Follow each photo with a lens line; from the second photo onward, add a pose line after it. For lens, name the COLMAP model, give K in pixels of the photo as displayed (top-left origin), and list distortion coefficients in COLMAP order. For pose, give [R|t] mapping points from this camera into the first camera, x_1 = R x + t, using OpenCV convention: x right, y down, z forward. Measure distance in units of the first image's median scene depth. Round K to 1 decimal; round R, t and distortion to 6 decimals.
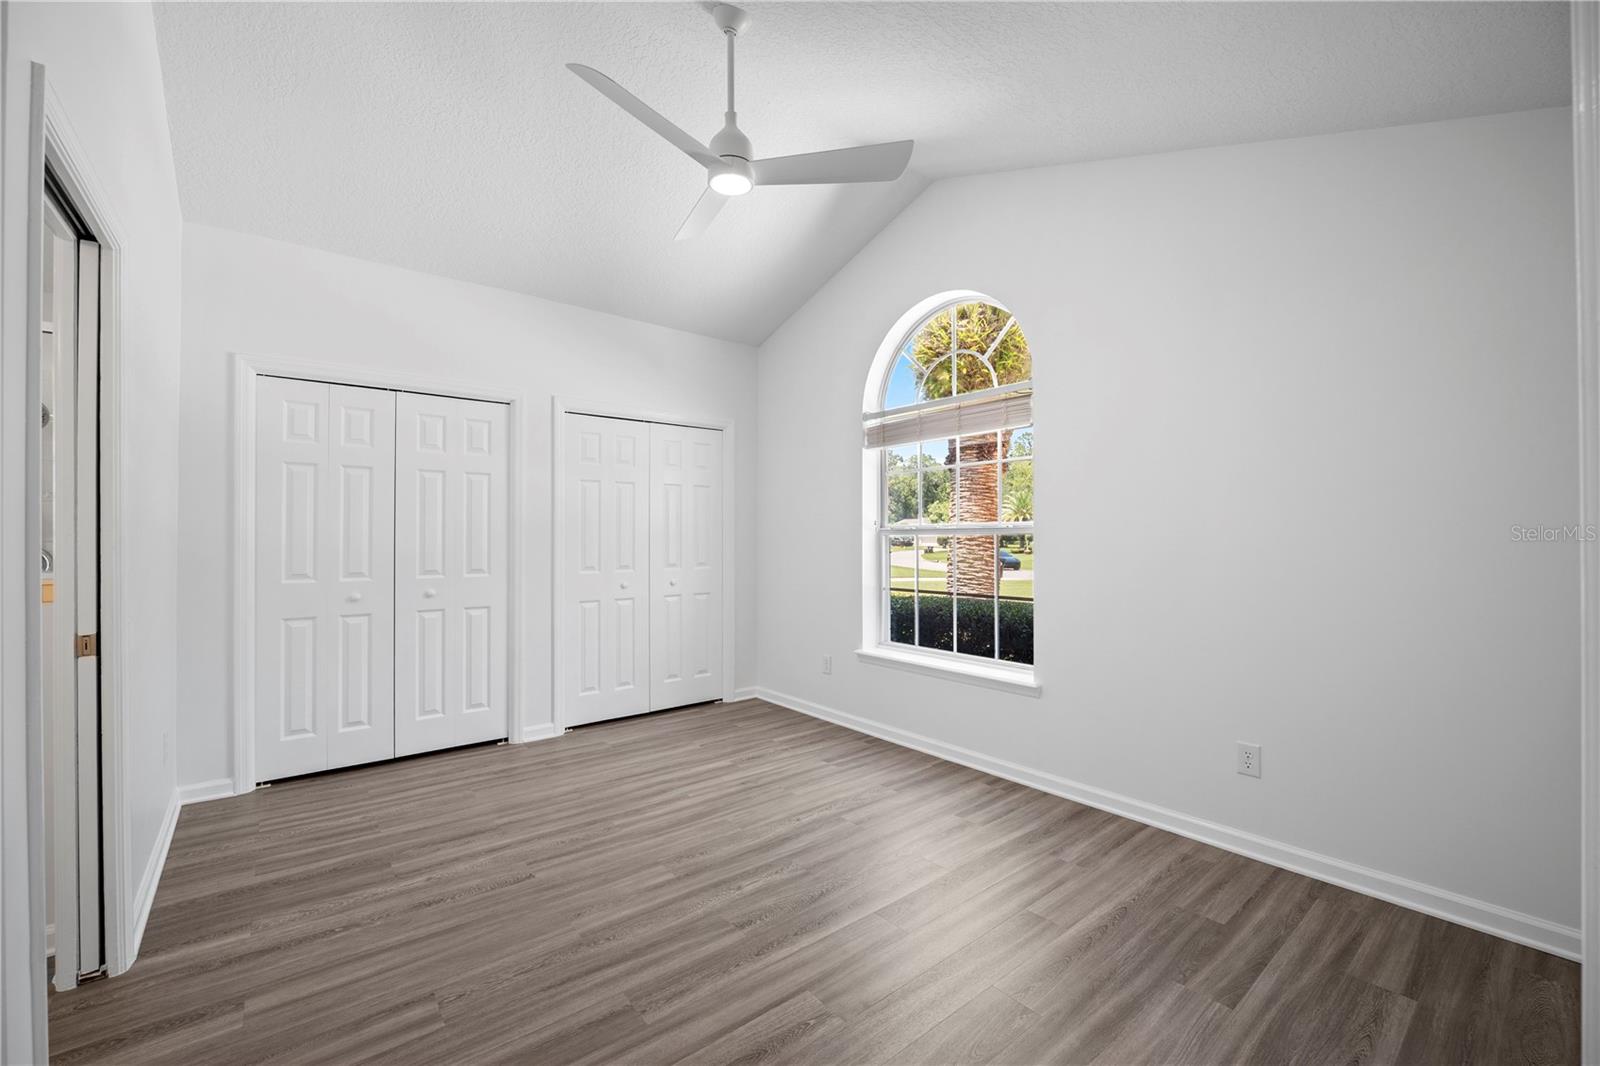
lens RADIAL K [[644.4, 0, 800.0], [0, 644.4, 533.0], [0, 0, 1]] dist [0.000189, -0.000061]
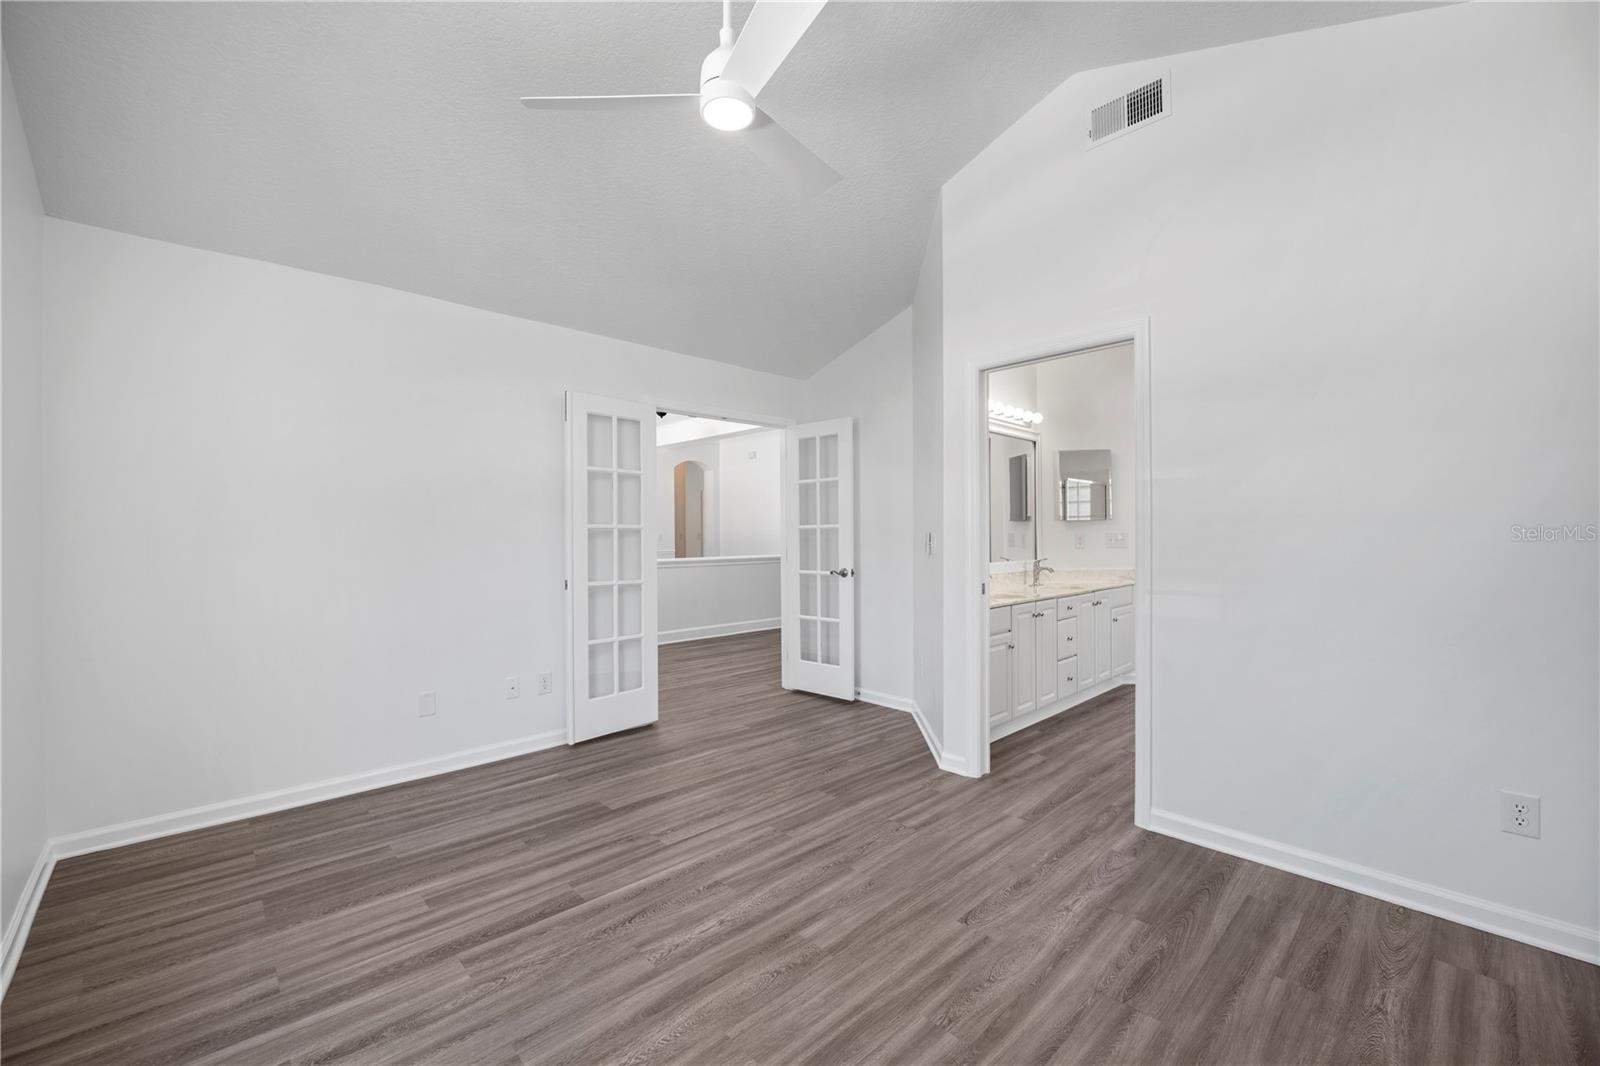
lens RADIAL K [[644.4, 0, 800.0], [0, 644.4, 533.0], [0, 0, 1]] dist [0.000189, -0.000061]
pose [[-0.997204, 0.009837, -0.074084, -0.148647], [0.010378, 0.999922, -0.006915, 0.013525], [0.074010, -0.007664, -0.997228, 1.997785]]
